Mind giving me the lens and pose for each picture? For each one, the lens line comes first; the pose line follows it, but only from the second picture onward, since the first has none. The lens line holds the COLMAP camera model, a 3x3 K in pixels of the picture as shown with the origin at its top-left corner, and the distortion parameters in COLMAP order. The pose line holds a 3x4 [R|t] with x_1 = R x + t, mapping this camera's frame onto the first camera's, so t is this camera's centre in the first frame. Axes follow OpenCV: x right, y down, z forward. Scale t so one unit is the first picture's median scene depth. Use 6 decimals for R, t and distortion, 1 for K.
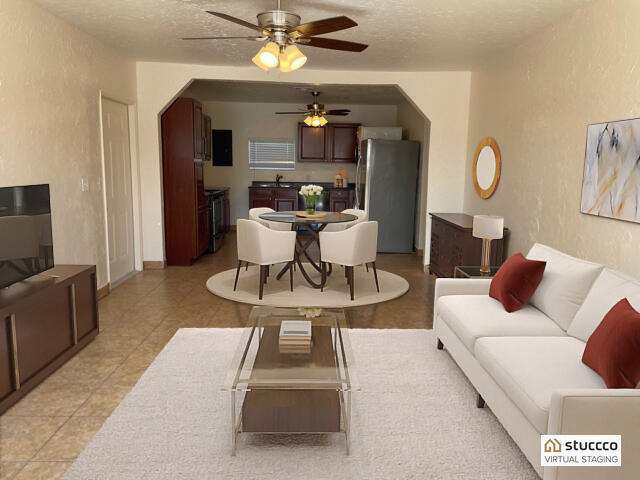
lens RADIAL K [[482.2, 0, 325.9], [0, 482.2, 237.4], [0, 0, 1]] dist [0.054969, -0.053387]
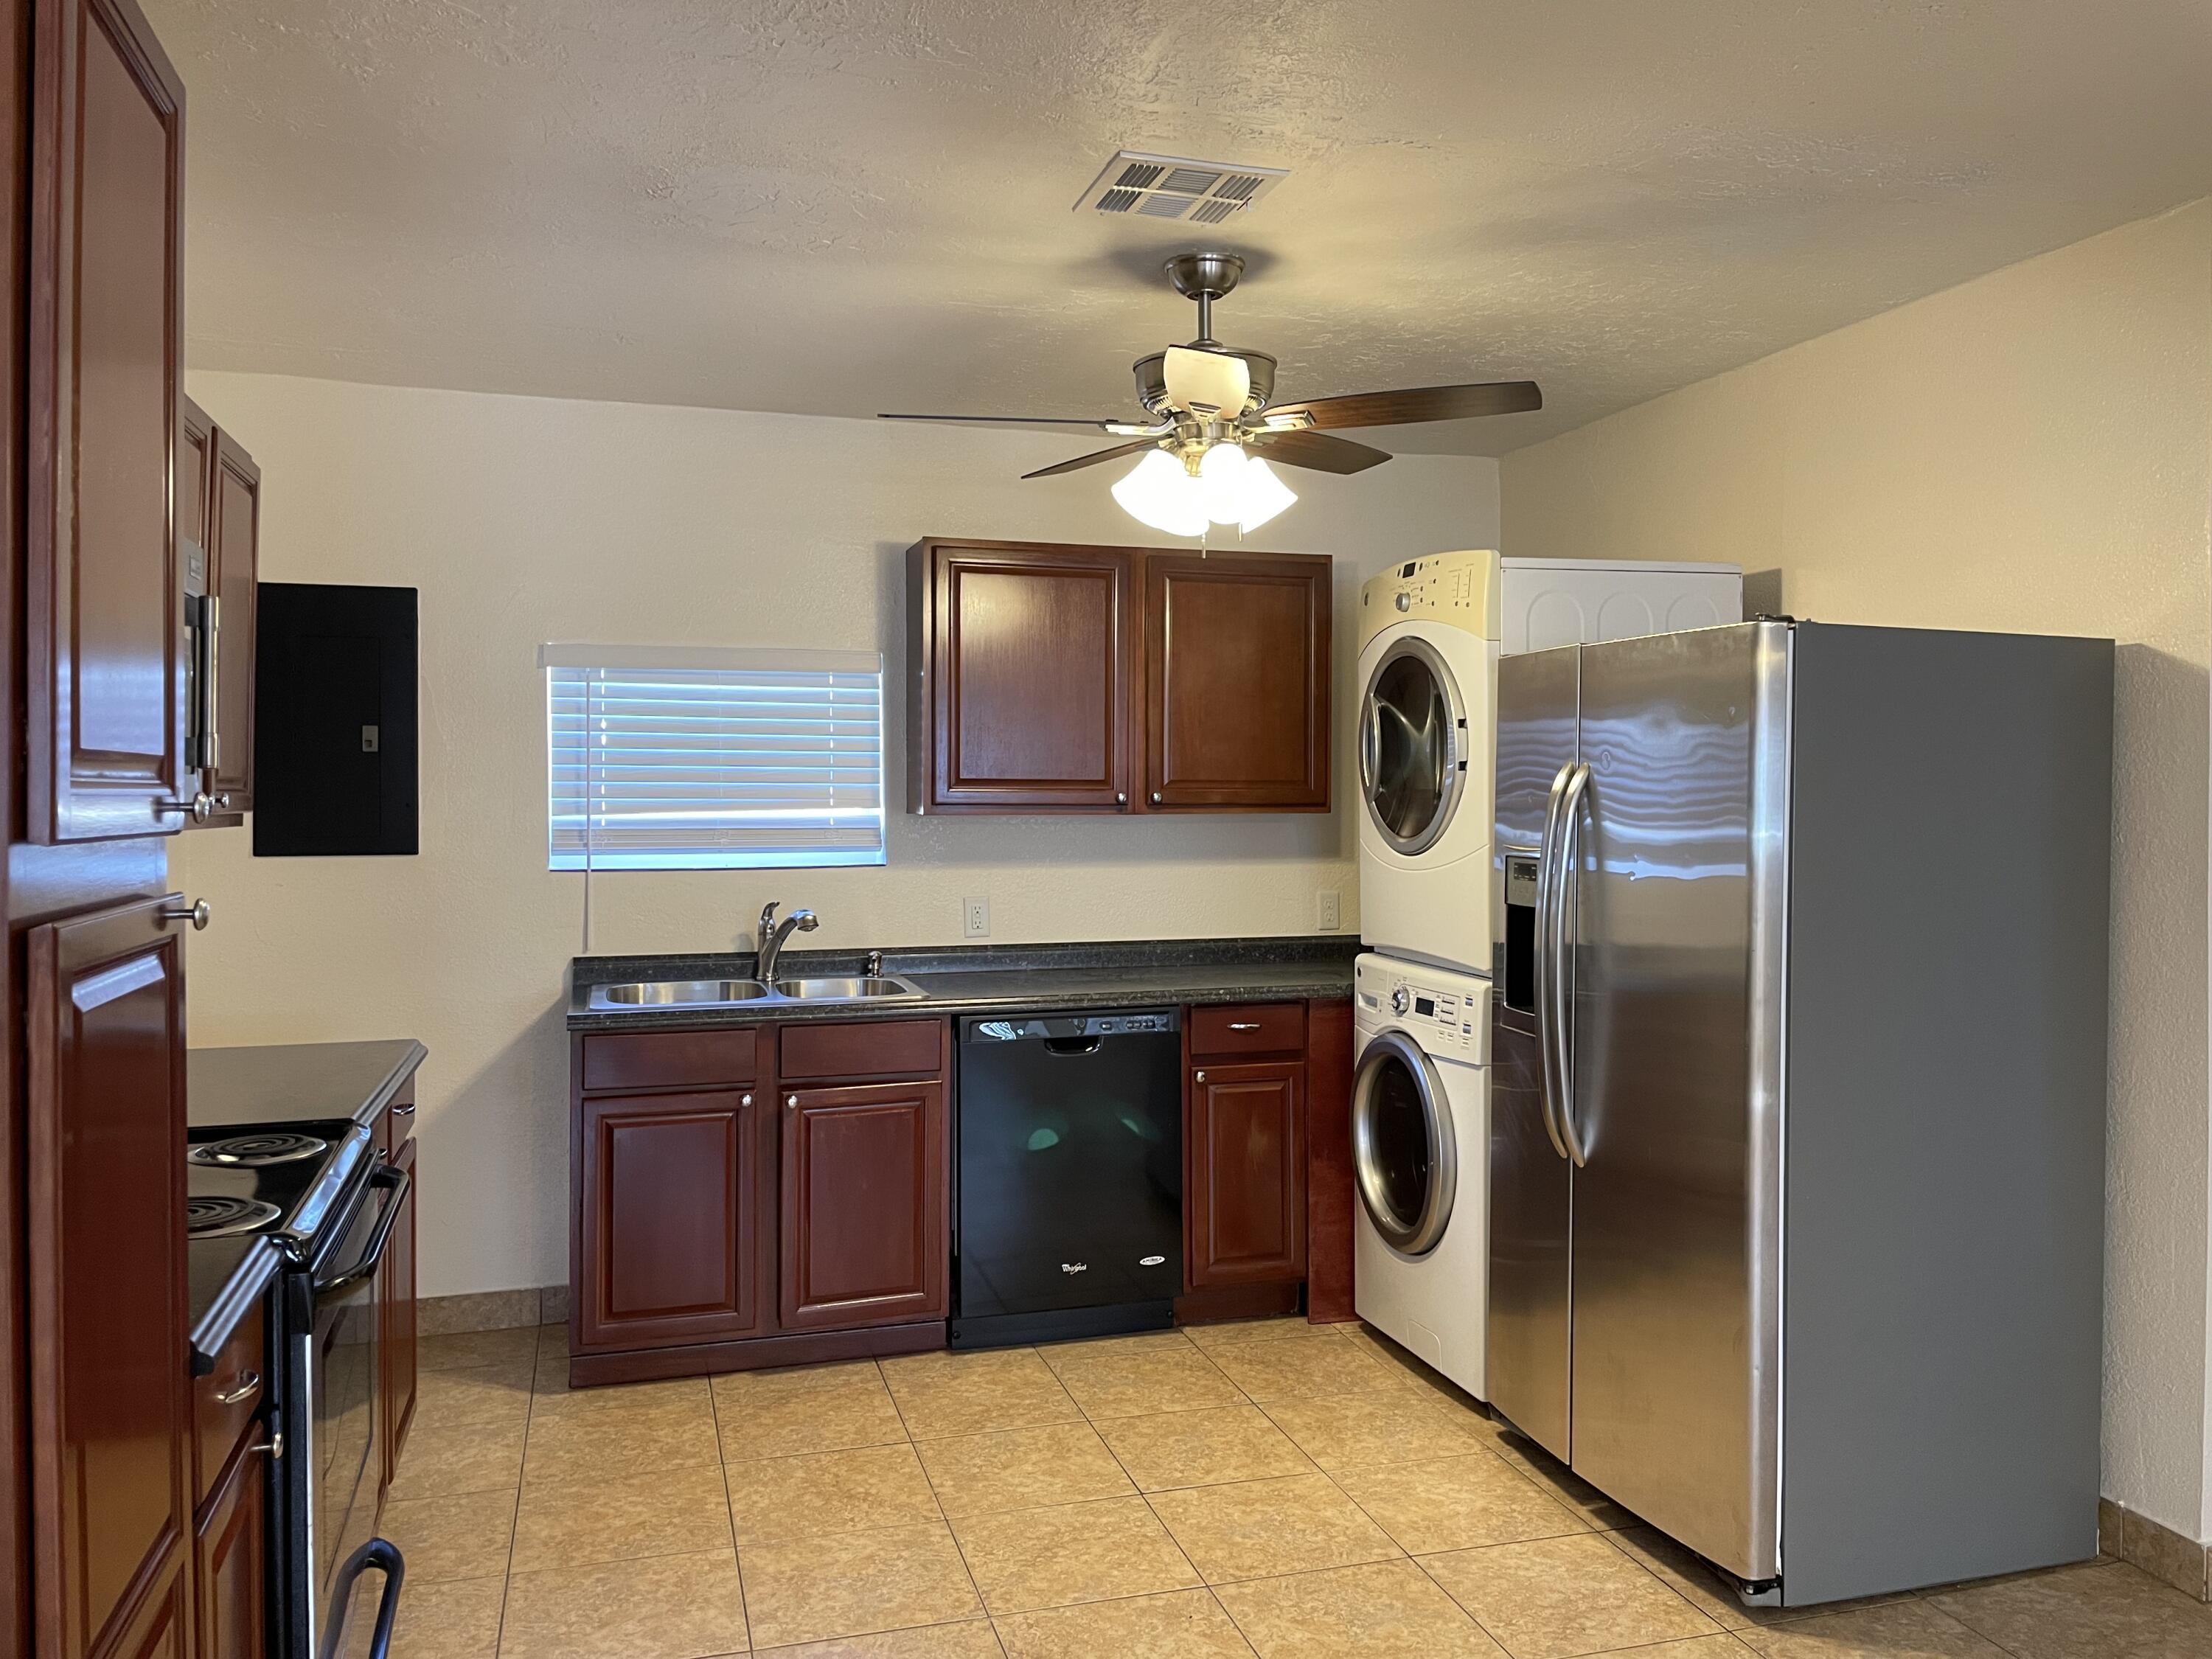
lens RADIAL K [[1666.7, 0, 1109.4], [0, 1666.7, 810.6], [0, 0, 1]] dist [0.054969, -0.053387]
pose [[0.962369, -0.022325, 0.270826, -0.137150], [0.058773, 0.990130, -0.127230, -0.090649], [-0.265313, 0.138359, 0.954183, 0.518487]]
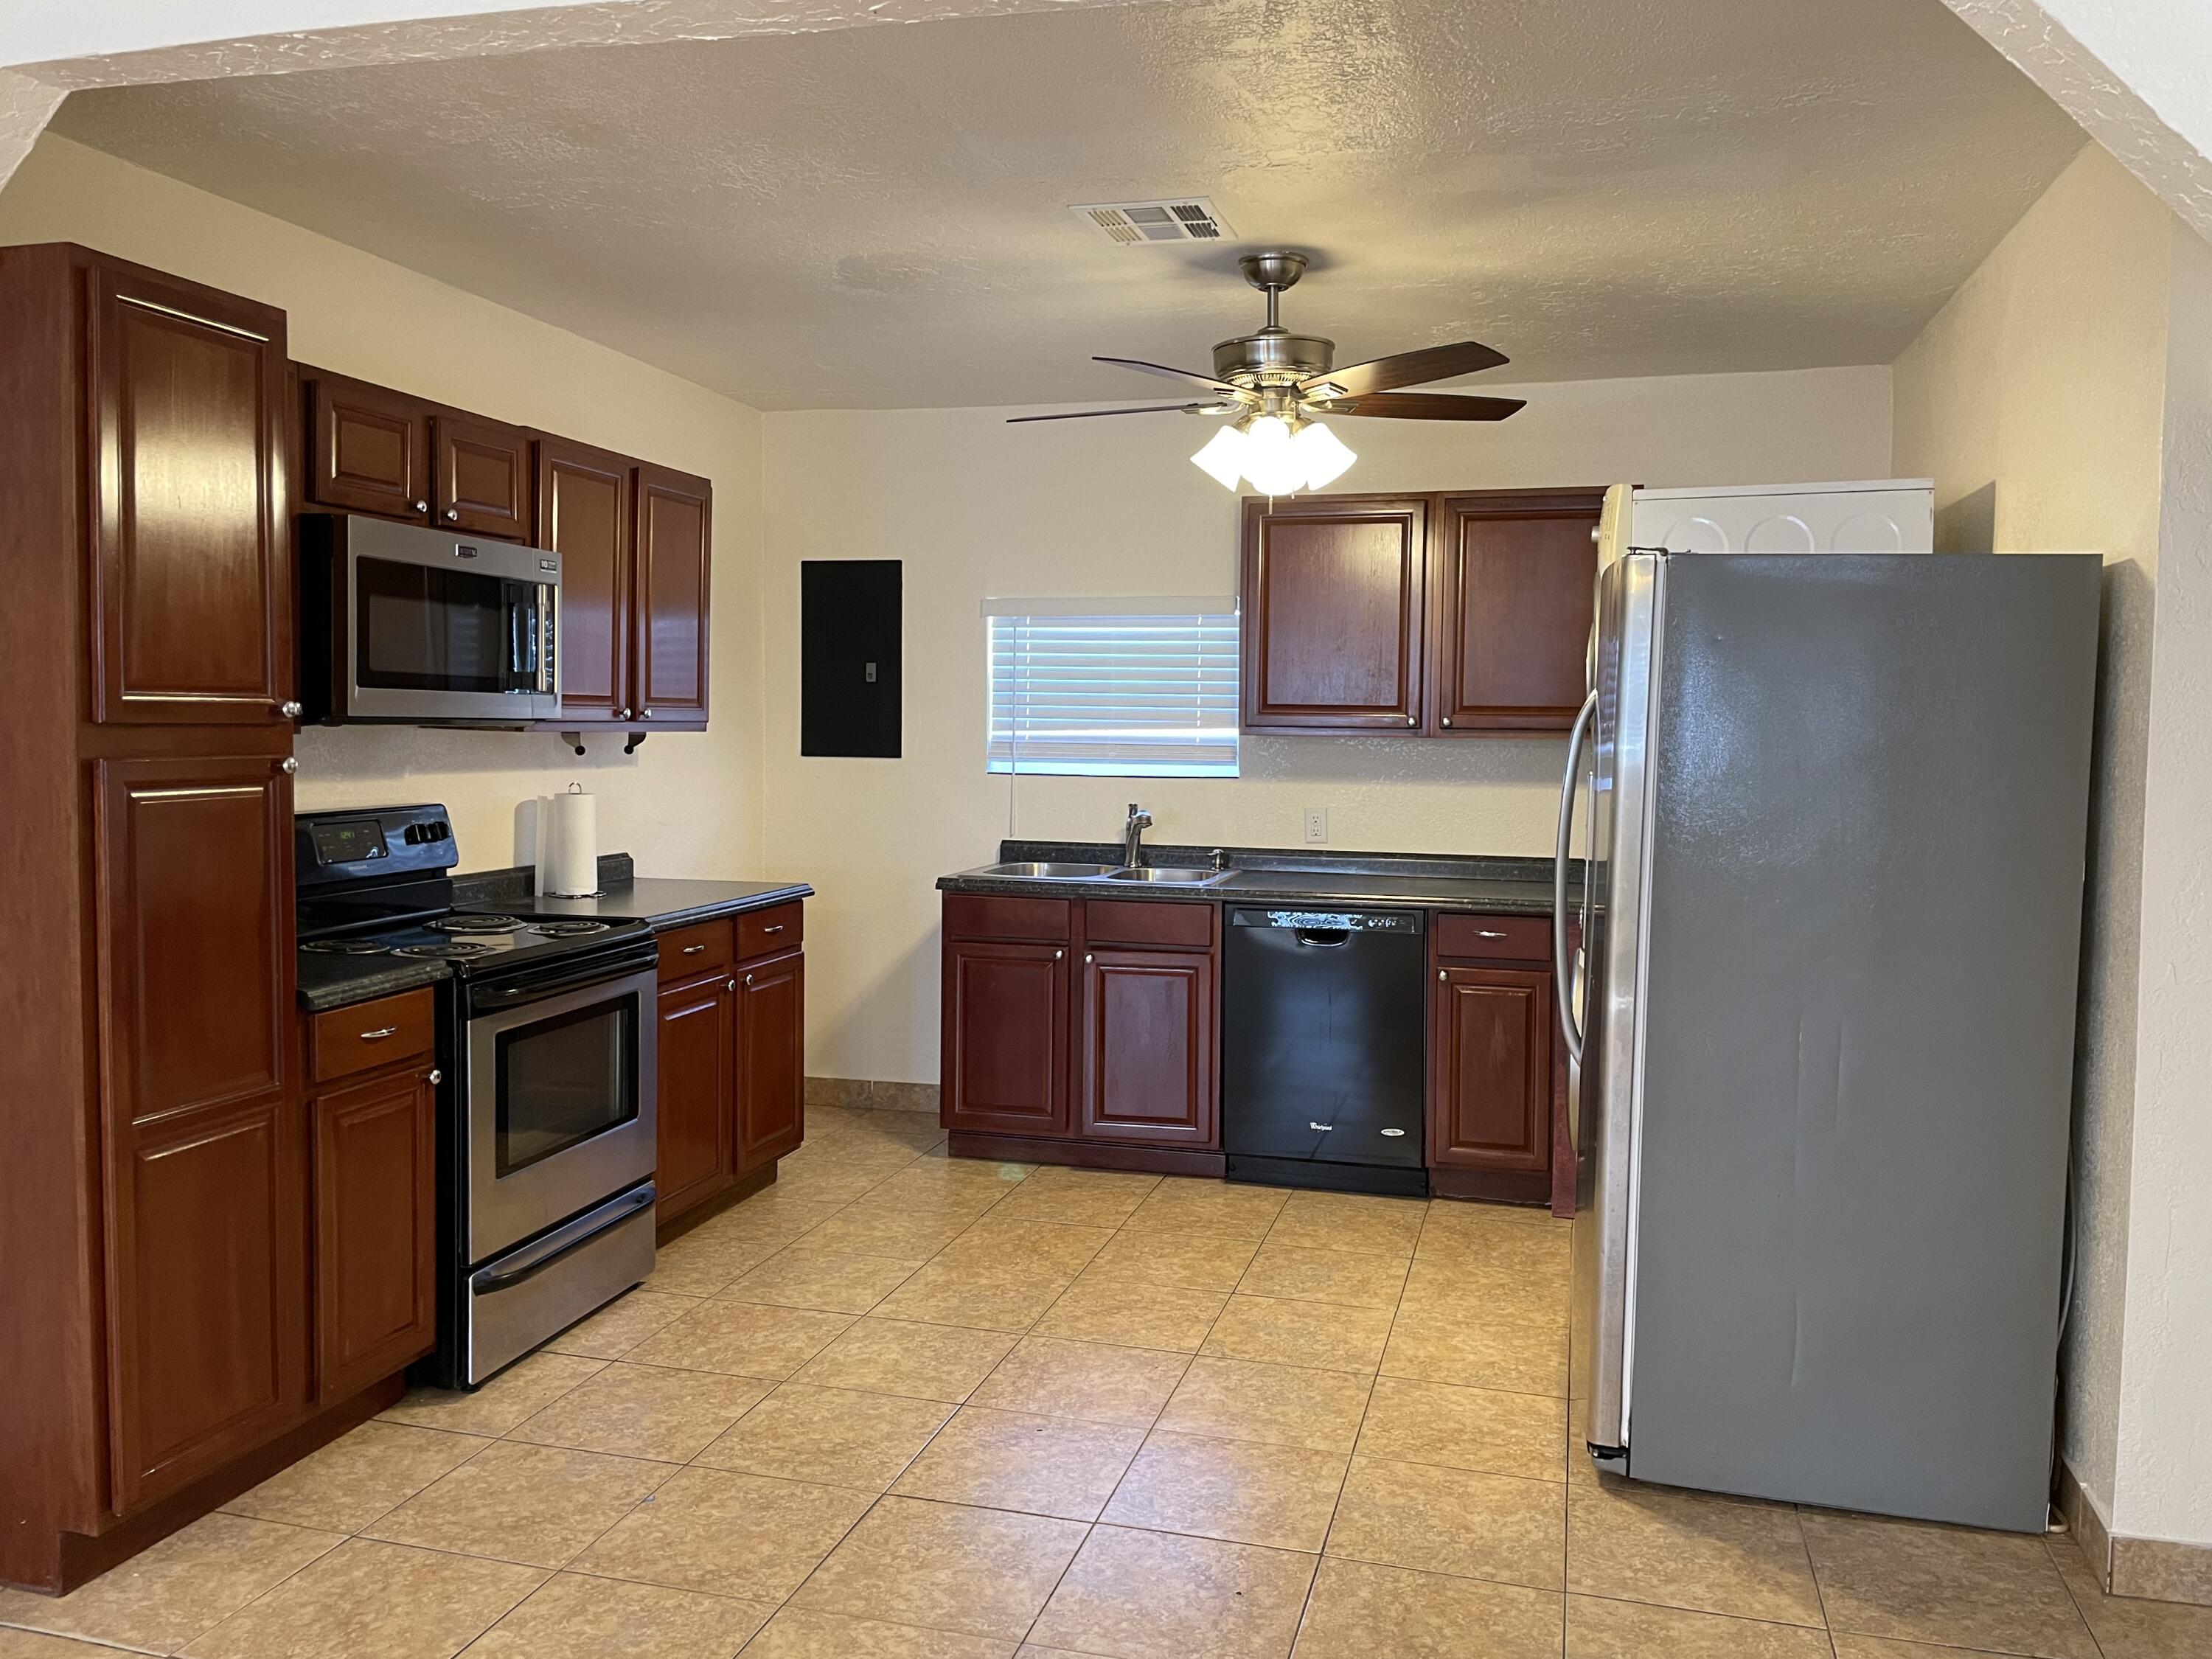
lens RADIAL K [[1666.7, 0, 1144.2], [0, 1666.7, 816.0], [0, 0, 1]] dist [0.054969, -0.053387]
pose [[0.960186, 0.008016, -0.279246, 0.069196], [-0.034300, 0.995408, -0.089369, -0.074381], [0.277247, 0.095389, 0.956052, 0.443060]]
